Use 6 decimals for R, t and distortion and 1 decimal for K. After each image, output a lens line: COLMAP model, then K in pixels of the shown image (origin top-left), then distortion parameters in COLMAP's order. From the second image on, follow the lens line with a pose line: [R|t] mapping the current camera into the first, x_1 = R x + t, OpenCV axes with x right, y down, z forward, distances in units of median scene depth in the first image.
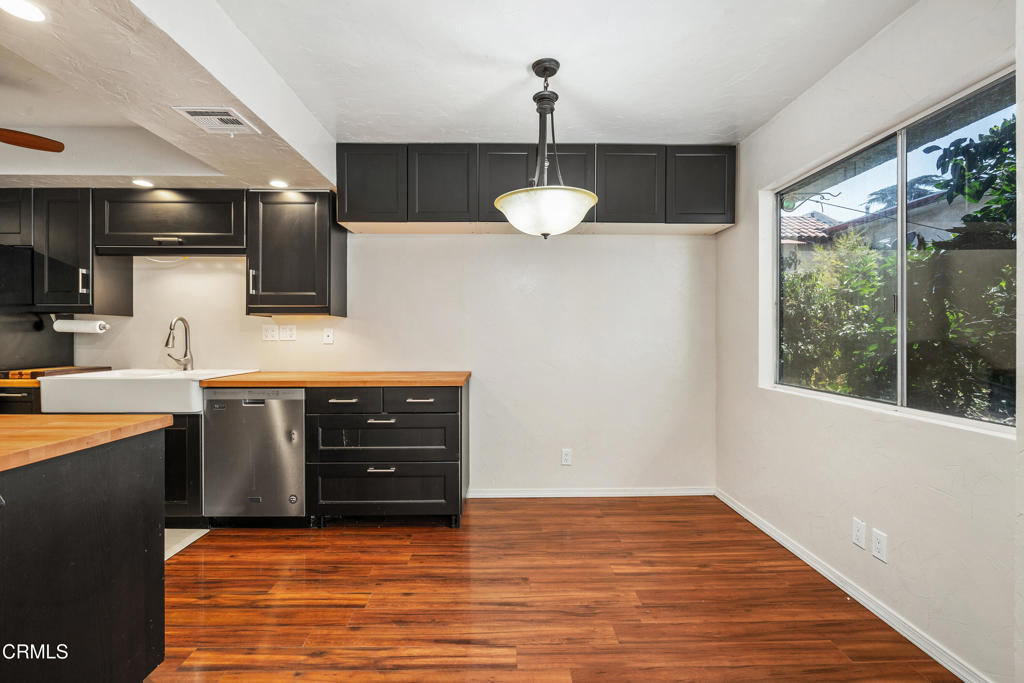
lens RADIAL K [[465.3, 0, 509.9], [0, 465.3, 334.3], [0, 0, 1]] dist [0.001436, 0.001093]
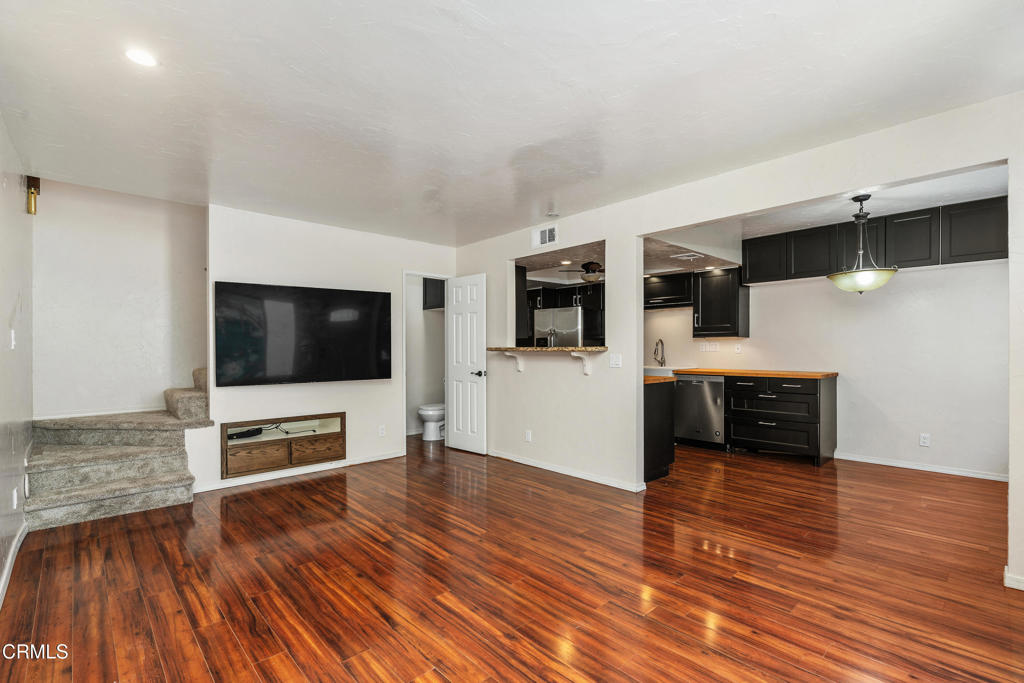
lens RADIAL K [[465.3, 0, 506.9], [0, 465.3, 352.2], [0, 0, 1]] dist [0.001436, 0.001093]
pose [[0.661402, 0.003679, -0.750023, 0.372742], [0.002653, 0.999970, 0.007245, 0.002229], [0.750027, -0.006782, 0.661372, -0.861763]]
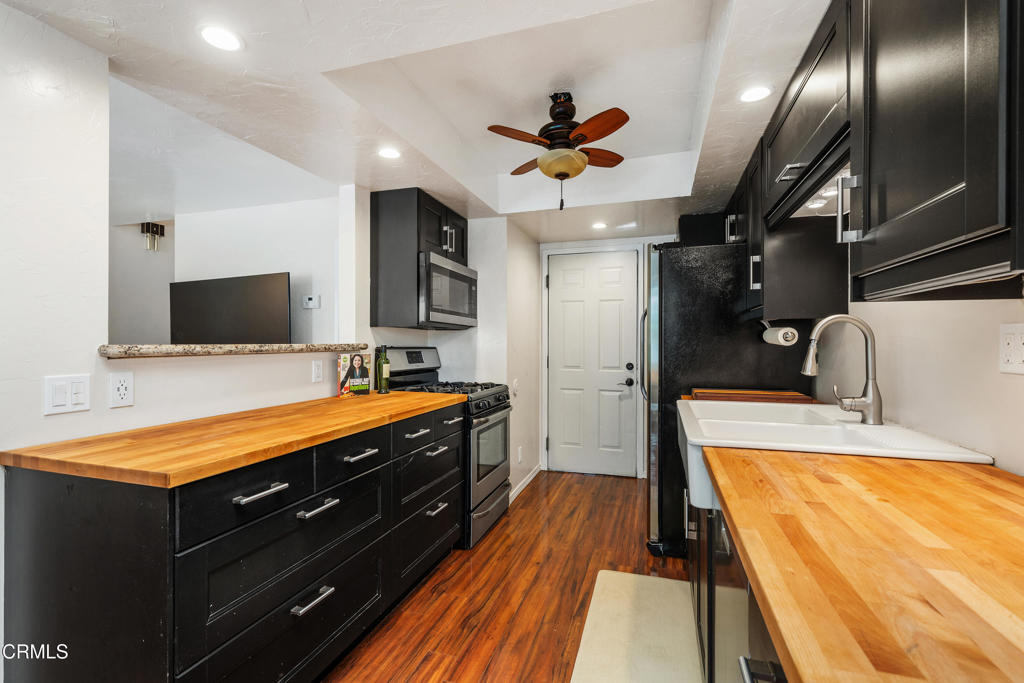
lens RADIAL K [[465.3, 0, 510.9], [0, 465.3, 339.9], [0, 0, 1]] dist [0.001436, 0.001093]
pose [[-0.320848, 0.001001, -0.947130, -0.118291], [-0.005773, 0.999979, 0.003012, -0.010935], [0.947113, 0.006434, -0.320835, 0.871257]]
